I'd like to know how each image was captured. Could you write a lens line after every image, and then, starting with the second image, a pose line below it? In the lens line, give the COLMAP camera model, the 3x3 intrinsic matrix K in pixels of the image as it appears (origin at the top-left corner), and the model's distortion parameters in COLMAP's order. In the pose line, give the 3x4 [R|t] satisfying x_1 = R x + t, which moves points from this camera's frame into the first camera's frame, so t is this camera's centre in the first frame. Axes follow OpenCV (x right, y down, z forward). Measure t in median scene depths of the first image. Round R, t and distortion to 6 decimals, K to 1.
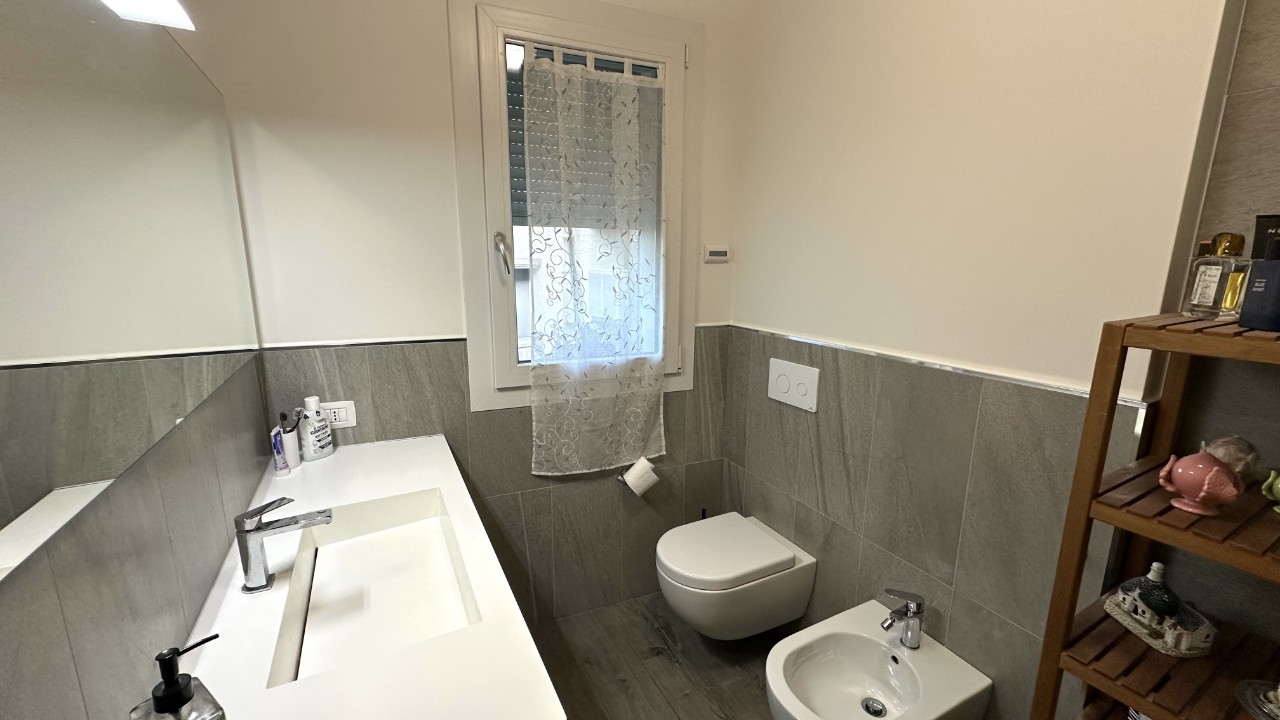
lens RADIAL K [[509.8, 0, 640.0], [0, 509.8, 360.0], [0, 0, 1]] dist [0.001859, 0.000094]
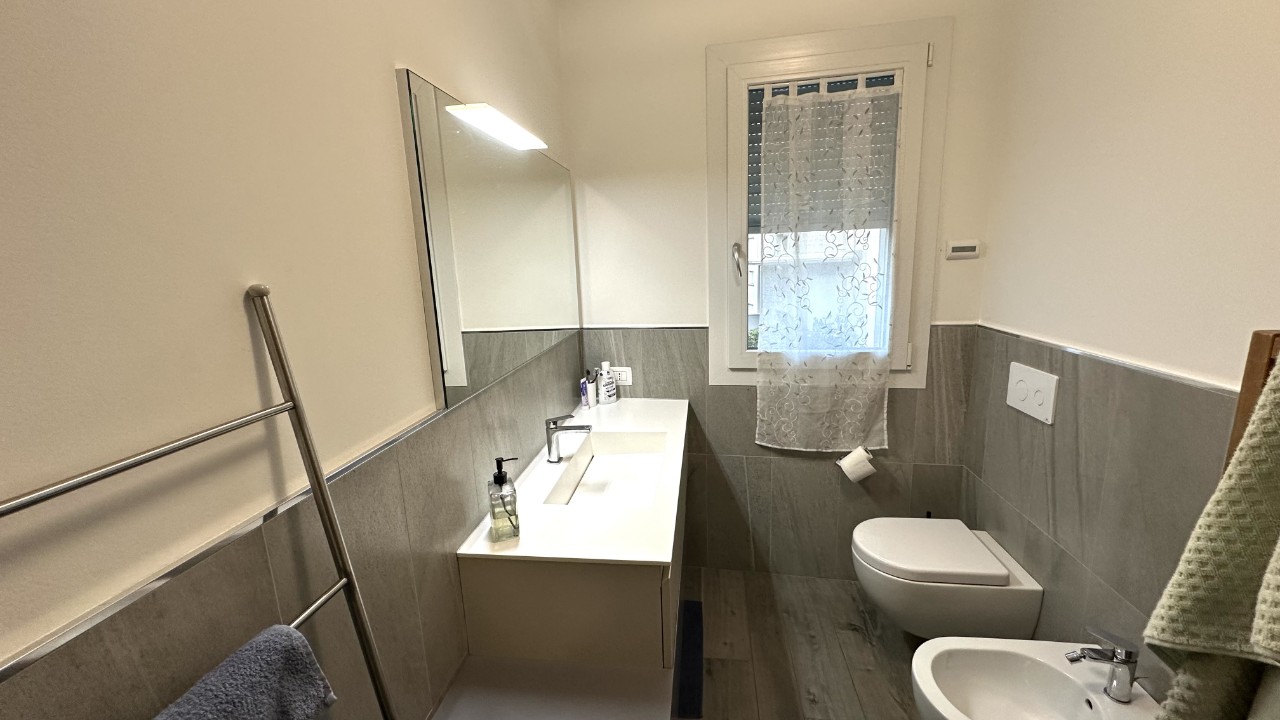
lens RADIAL K [[509.8, 0, 640.0], [0, 509.8, 360.0], [0, 0, 1]] dist [0.001859, 0.000094]
pose [[0.818770, 0.075505, -0.569135, 0.246365], [-0.068503, 0.997081, 0.033730, 0.008428], [0.570020, 0.011370, 0.821552, -0.145739]]
